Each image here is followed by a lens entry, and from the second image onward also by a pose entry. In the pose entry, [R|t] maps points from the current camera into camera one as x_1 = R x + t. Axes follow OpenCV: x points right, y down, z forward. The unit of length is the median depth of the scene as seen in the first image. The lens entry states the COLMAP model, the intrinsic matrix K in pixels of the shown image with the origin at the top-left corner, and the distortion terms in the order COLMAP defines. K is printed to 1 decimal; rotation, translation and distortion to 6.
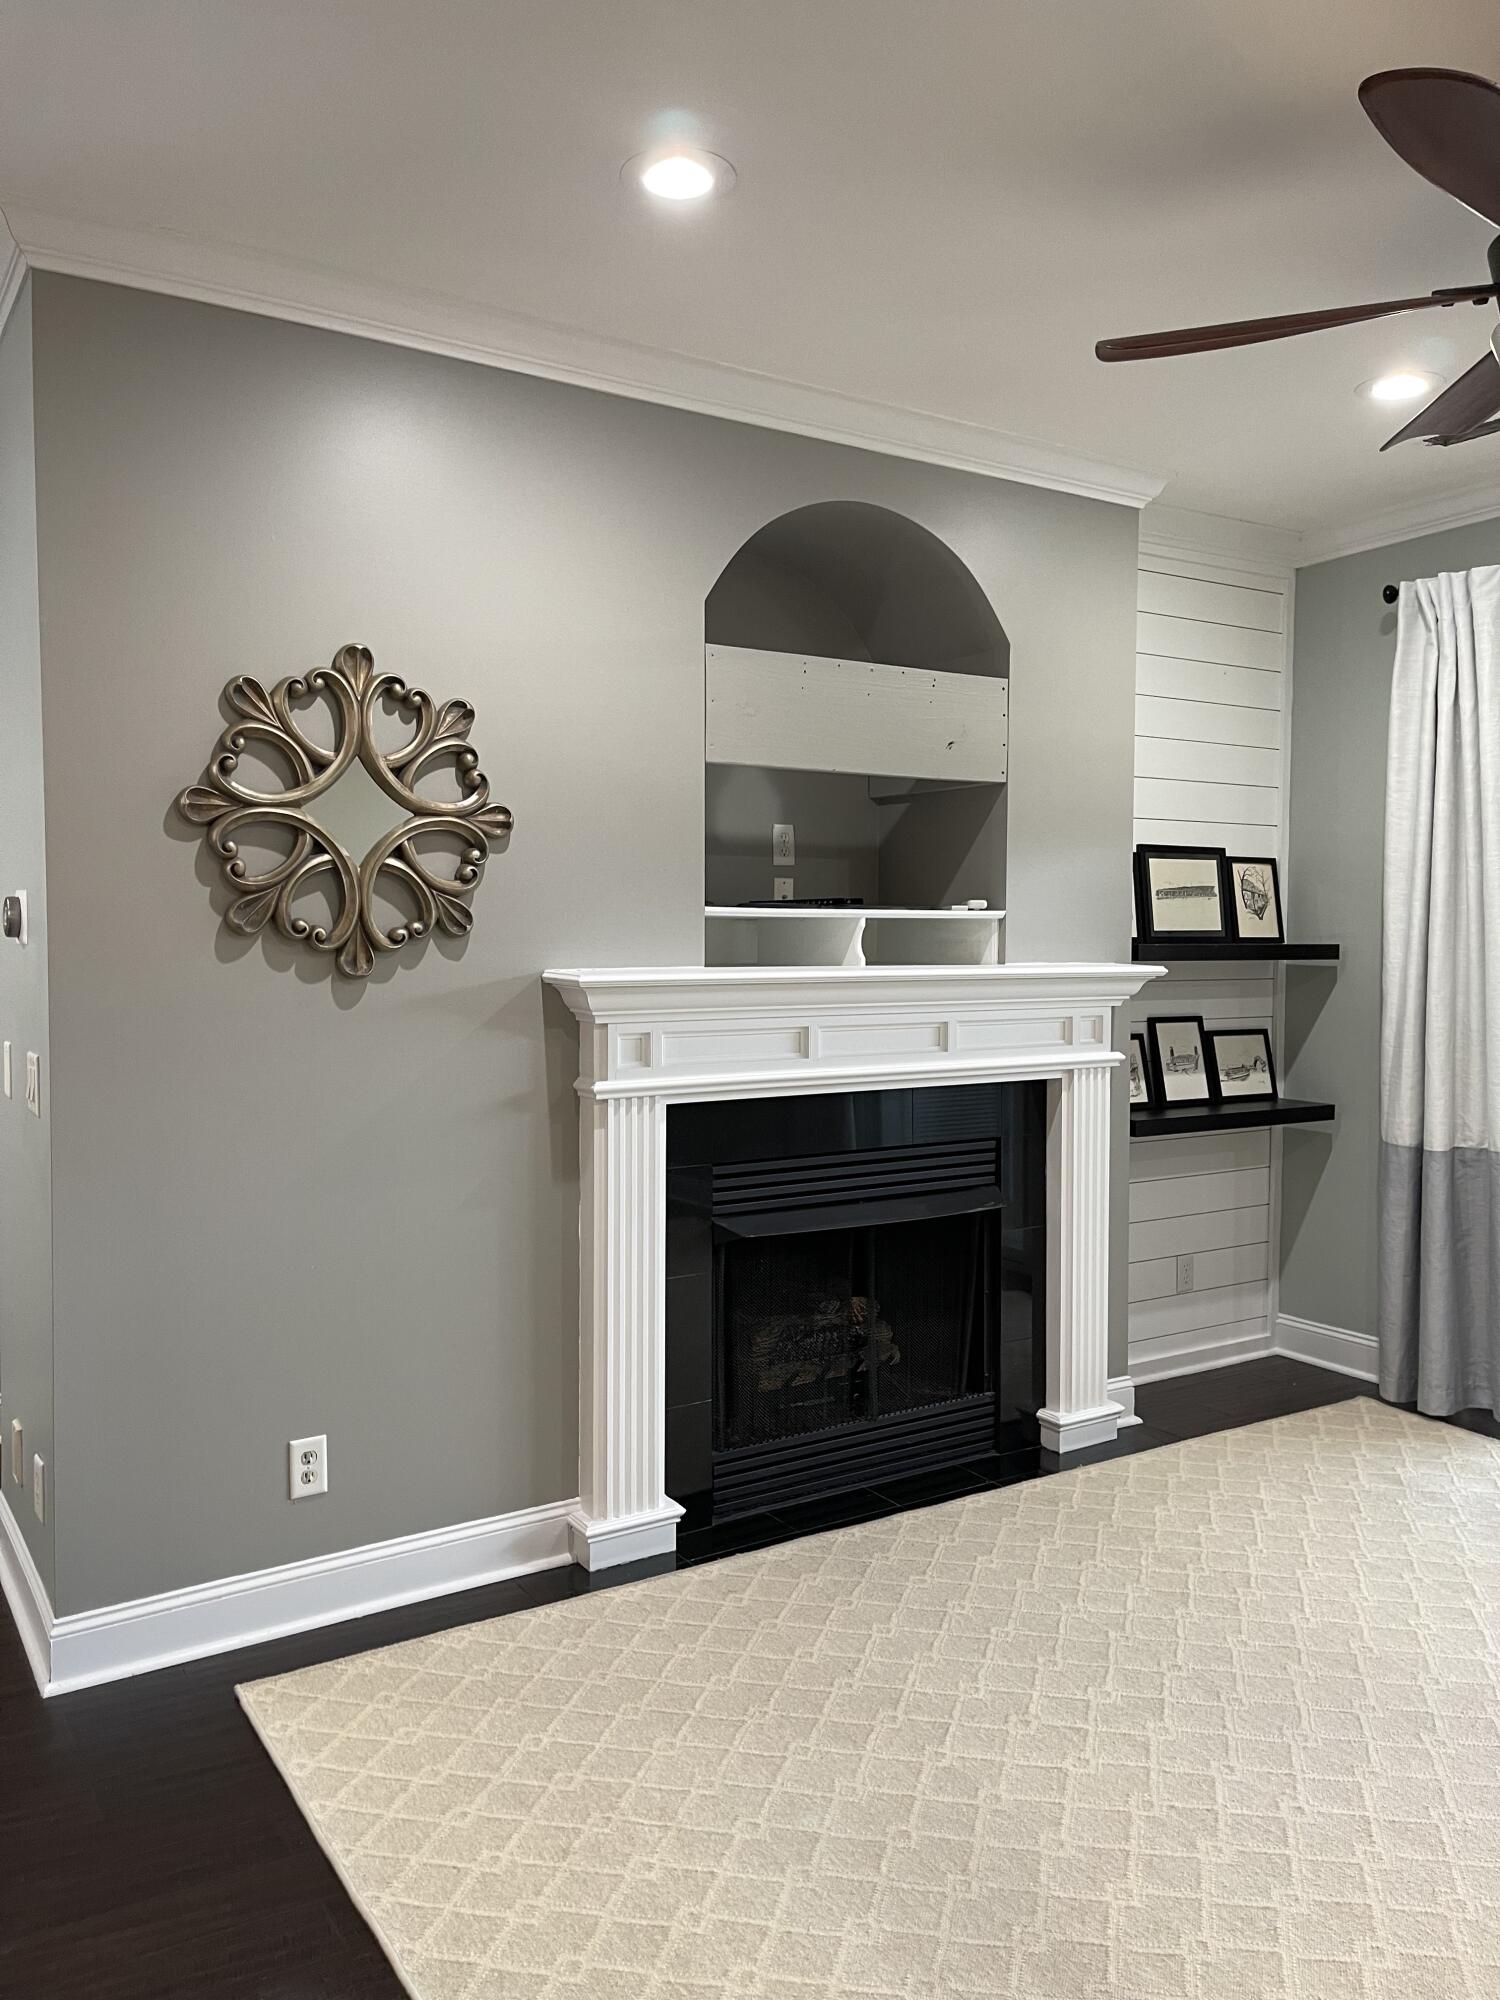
lens RADIAL K [[1518.9, 0, 755.6], [0, 1518.9, 997.9], [0, 0, 1]] dist [0.064953, -0.071498]
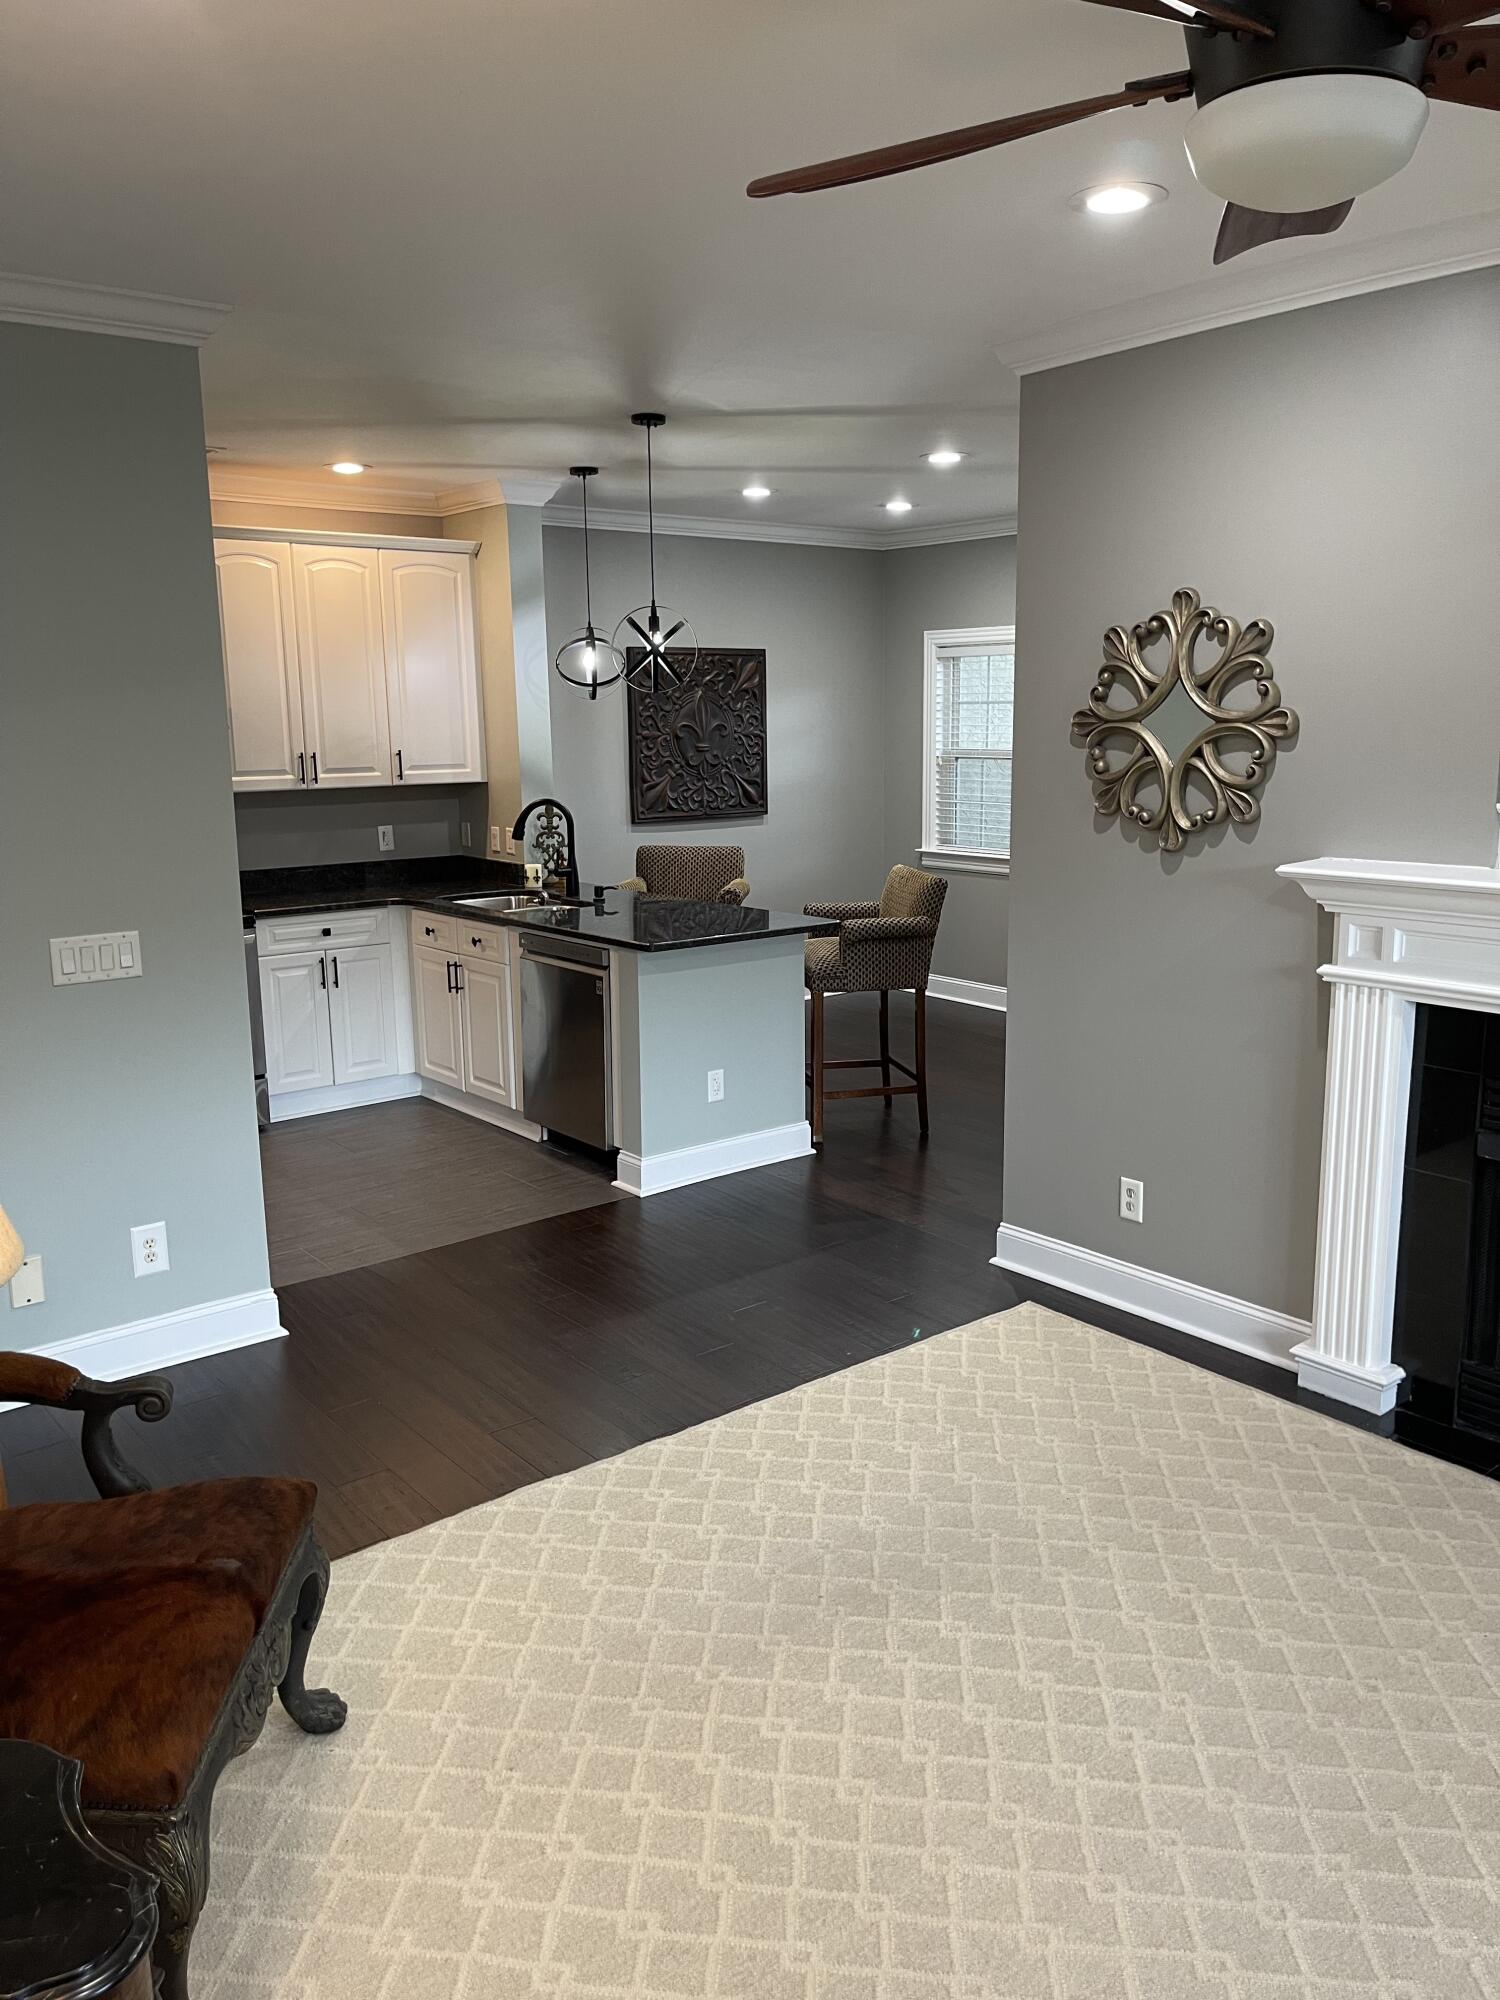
lens RADIAL K [[1518.9, 0, 746.6], [0, 1518.9, 1011.8], [0, 0, 1]] dist [0.064953, -0.071498]
pose [[0.105044, 0.192503, -0.975658, 0.994881], [-0.030613, 0.981247, 0.190310, -0.115642], [0.993996, 0.009876, 0.108968, 0.498706]]
